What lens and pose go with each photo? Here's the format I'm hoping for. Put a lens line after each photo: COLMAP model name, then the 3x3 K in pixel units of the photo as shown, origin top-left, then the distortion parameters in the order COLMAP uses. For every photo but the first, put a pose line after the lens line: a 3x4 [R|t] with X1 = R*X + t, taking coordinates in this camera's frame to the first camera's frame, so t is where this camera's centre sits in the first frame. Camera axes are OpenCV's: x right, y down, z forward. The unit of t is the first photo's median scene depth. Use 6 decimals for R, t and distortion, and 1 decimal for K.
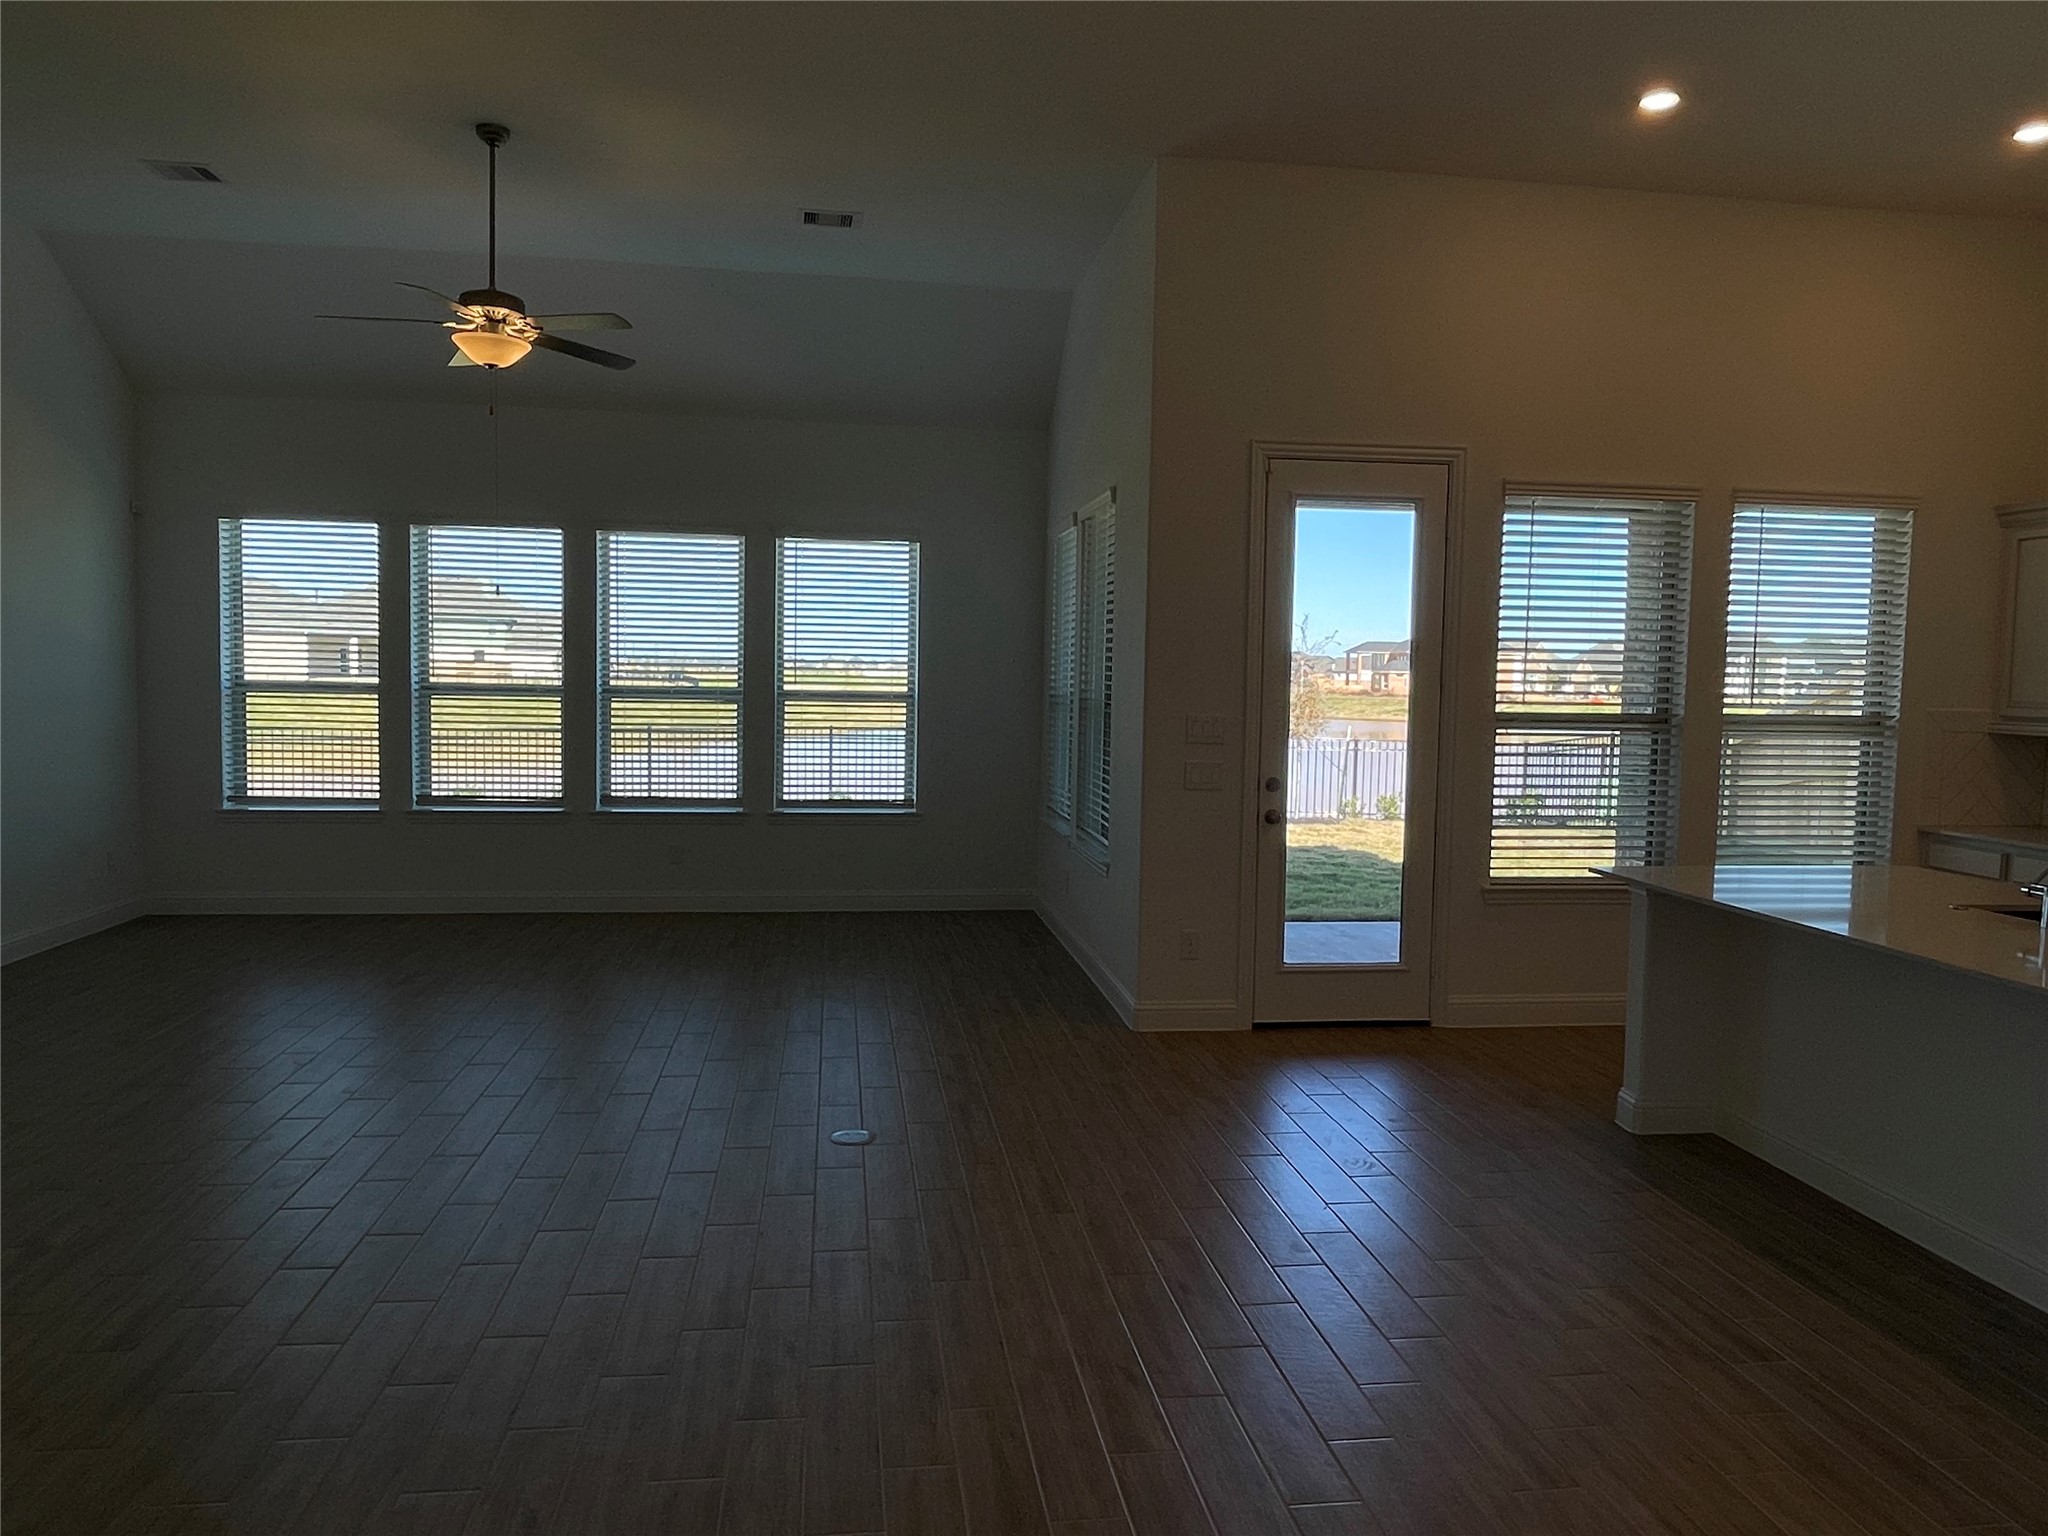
lens RADIAL K [[1393.3, 0, 1013.6], [0, 1393.3, 770.4], [0, 0, 1]] dist [0.013716, -0.024276]
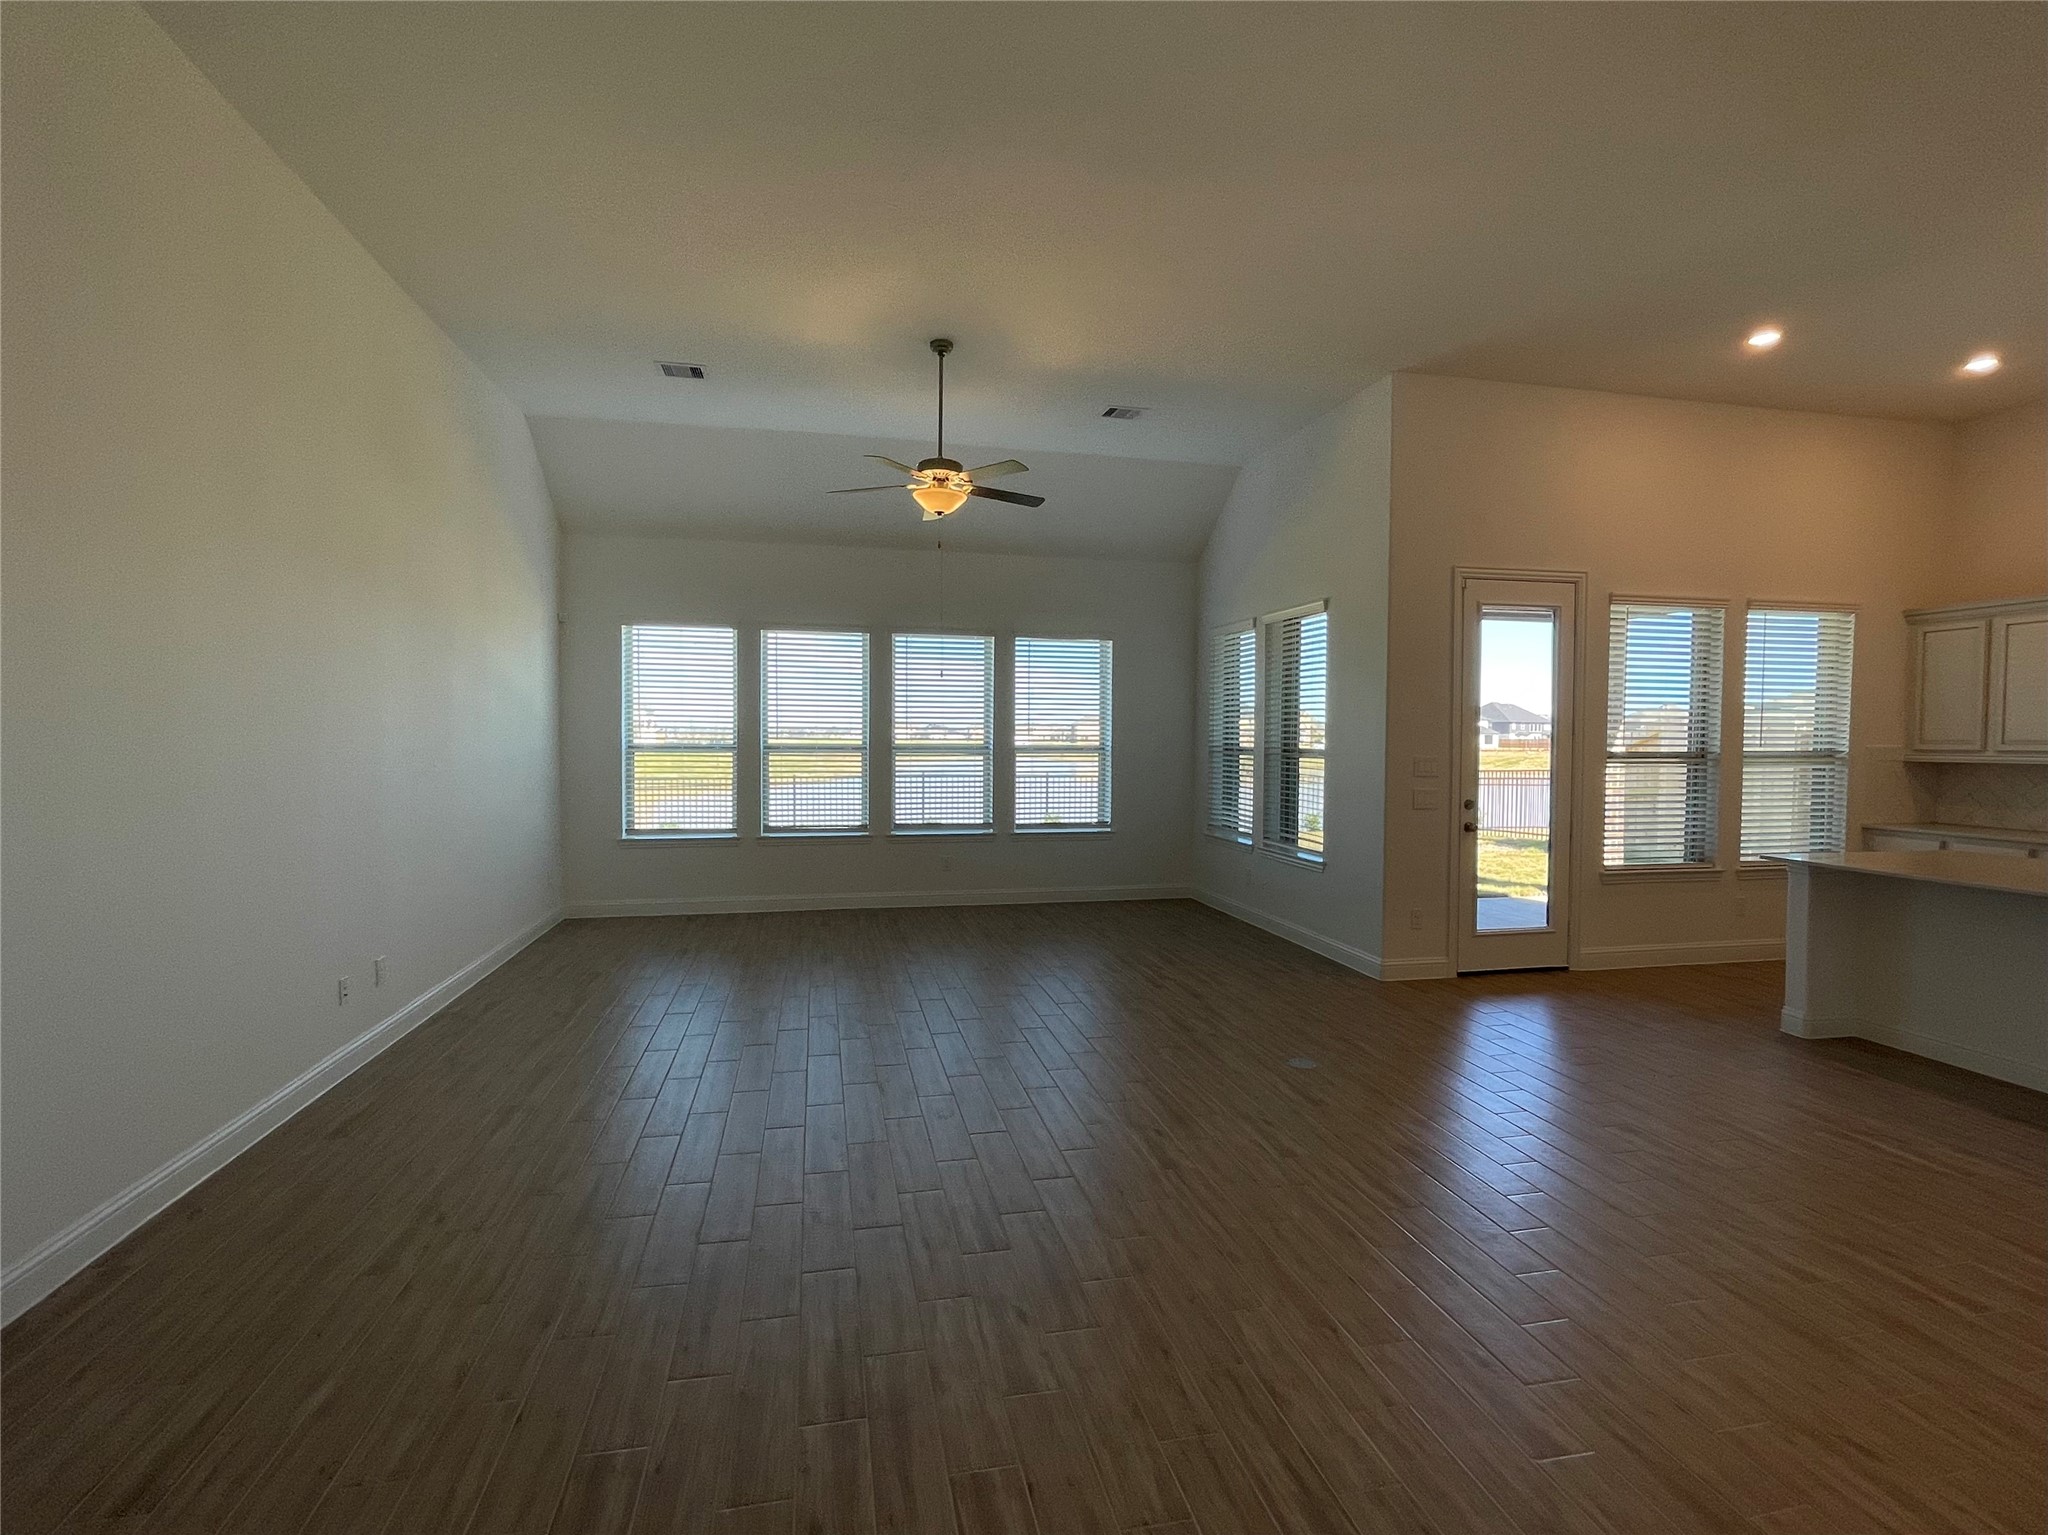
lens RADIAL K [[973.8, 0, 1028.0], [0, 973.8, 765.2], [0, 0, 1]] dist [0.002958, 0.001707]
pose [[0.996231, -0.015622, 0.085324, -0.265855], [0.018940, 0.999090, -0.038218, -0.000230], [-0.084649, 0.039690, 0.995620, 0.028409]]
